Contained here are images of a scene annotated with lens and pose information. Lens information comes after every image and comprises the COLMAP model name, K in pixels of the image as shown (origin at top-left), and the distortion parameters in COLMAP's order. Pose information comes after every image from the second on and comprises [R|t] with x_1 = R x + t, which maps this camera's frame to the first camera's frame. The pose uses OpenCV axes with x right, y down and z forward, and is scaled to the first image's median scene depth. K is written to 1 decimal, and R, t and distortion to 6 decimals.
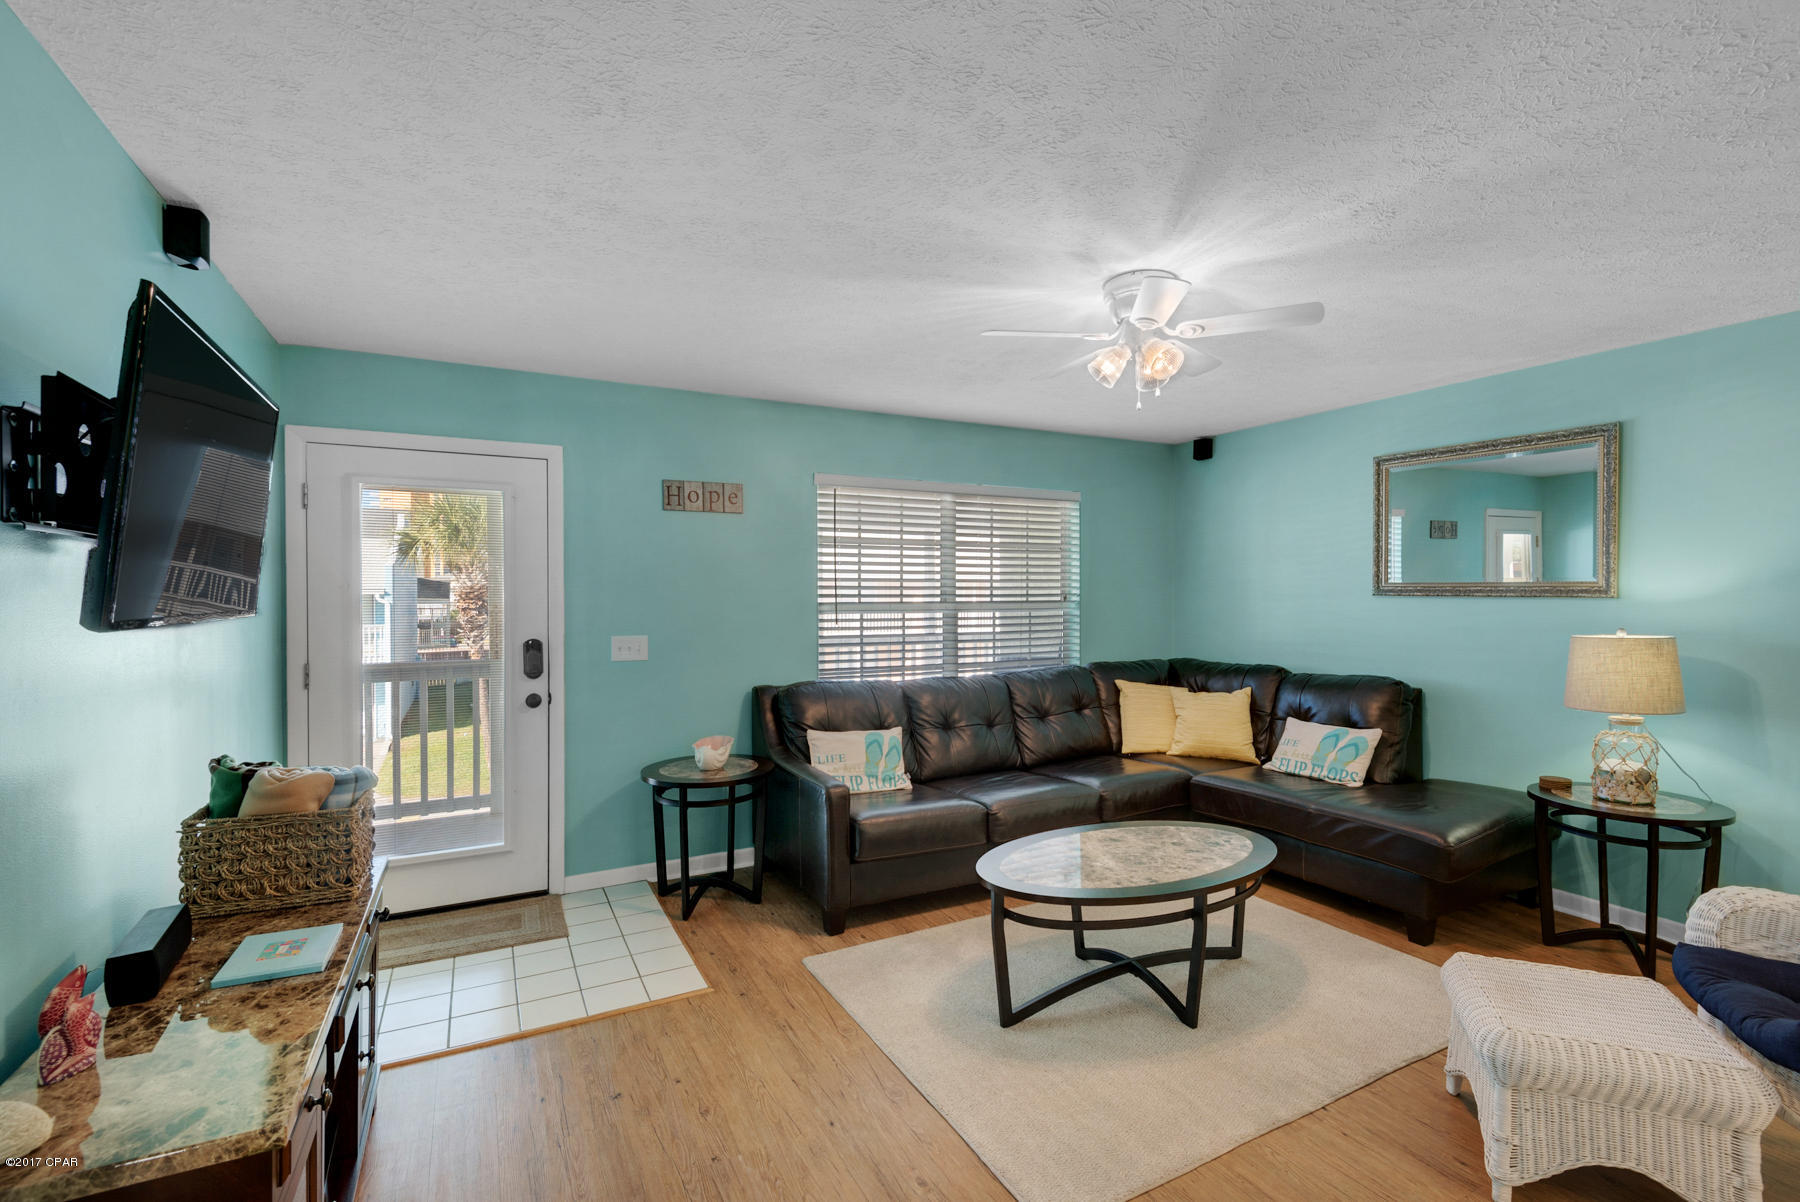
lens RADIAL K [[810.8, 0, 895.2], [0, 810.8, 599.7], [0, 0, 1]] dist [0.035412, -0.018514]
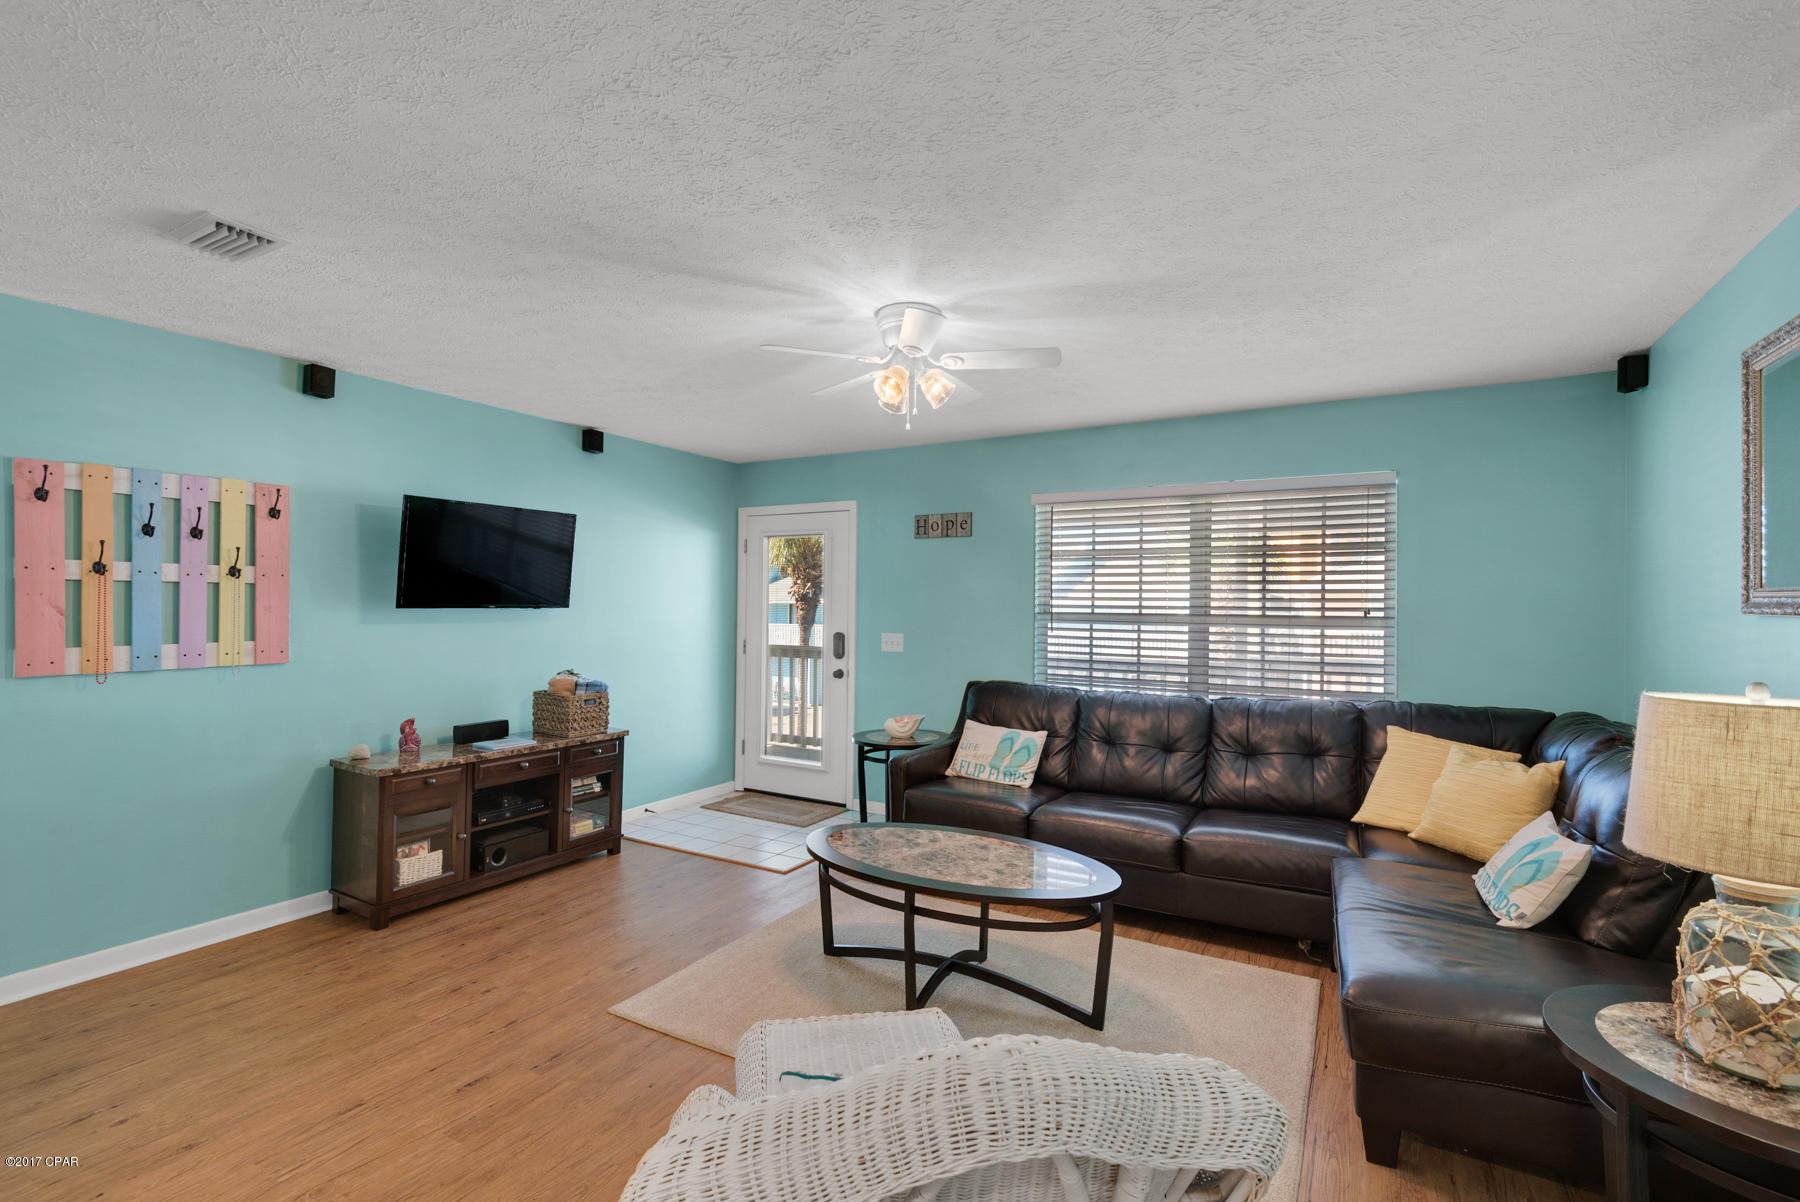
lens RADIAL K [[810.8, 0, 895.2], [0, 810.8, 599.7], [0, 0, 1]] dist [0.035412, -0.018514]
pose [[0.533208, 0.001376, -0.845983, 0.811334], [-0.018311, 0.999783, -0.009914, 0.001380], [0.845786, 0.020777, 0.533118, 0.281159]]
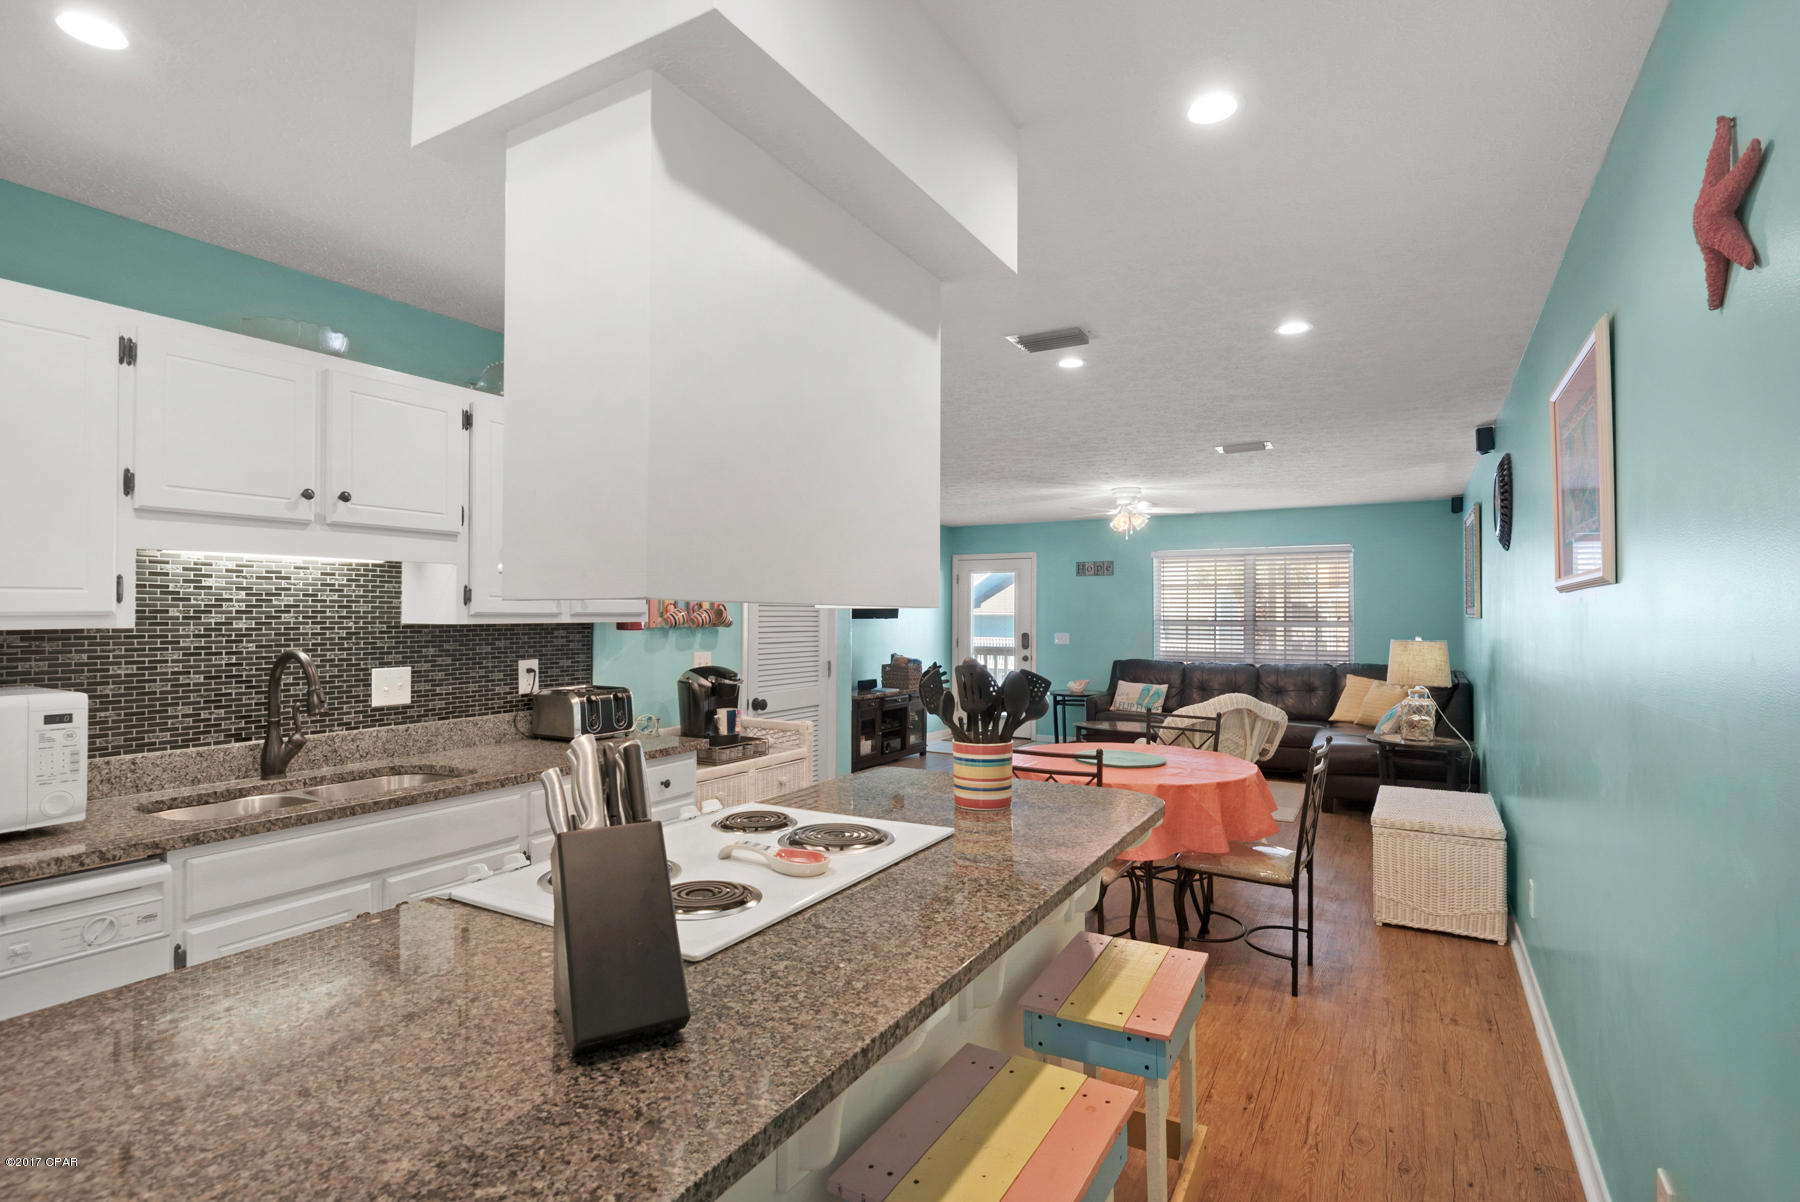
lens RADIAL K [[875.0, 0, 895.6], [0, 875.0, 598.0], [0, 0, 1]] dist [0.024319, 0.000279]
pose [[0.534097, -0.013396, -0.845317, 1.457549], [-0.012643, 0.999636, -0.023830, 0.010915], [0.845329, 0.023415, 0.533733, -0.670854]]
